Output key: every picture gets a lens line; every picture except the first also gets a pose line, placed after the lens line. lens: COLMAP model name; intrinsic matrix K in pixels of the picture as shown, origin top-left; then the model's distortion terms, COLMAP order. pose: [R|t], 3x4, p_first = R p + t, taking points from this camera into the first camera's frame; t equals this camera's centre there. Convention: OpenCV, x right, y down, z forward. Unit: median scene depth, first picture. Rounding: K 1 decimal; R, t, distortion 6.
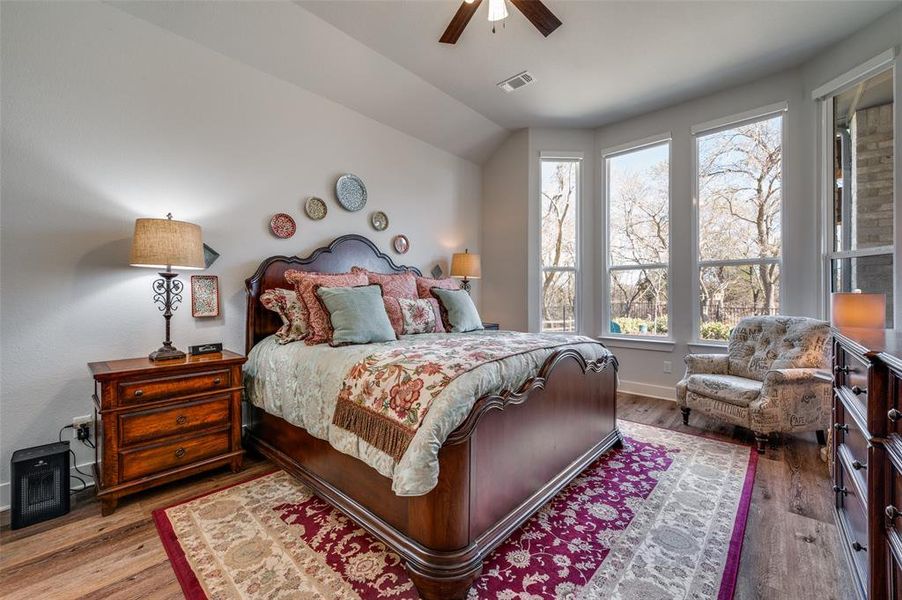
lens RADIAL K [[364.7, 0, 450.6], [0, 364.7, 295.4], [0, 0, 1]] dist [0.001687, 0.000283]
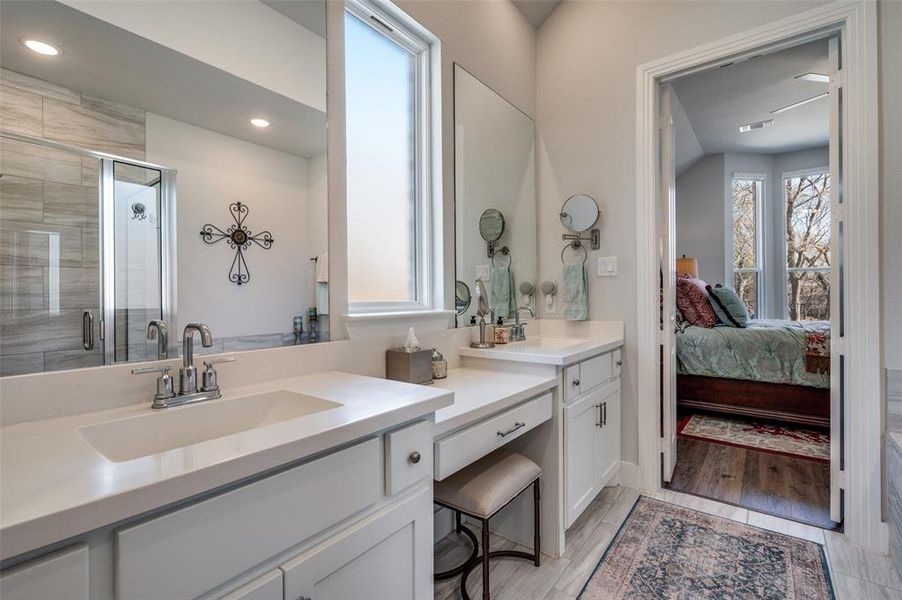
lens RADIAL K [[405.8, 0, 451.0], [0, 405.8, 300.0], [0, 0, 1]] dist [-0.003207, -0.000381]
pose [[0.997433, -0.006922, 0.071271, -1.796521], [0.005582, 0.999804, 0.018980, -0.017063], [-0.071388, -0.018533, 0.997276, -0.617387]]
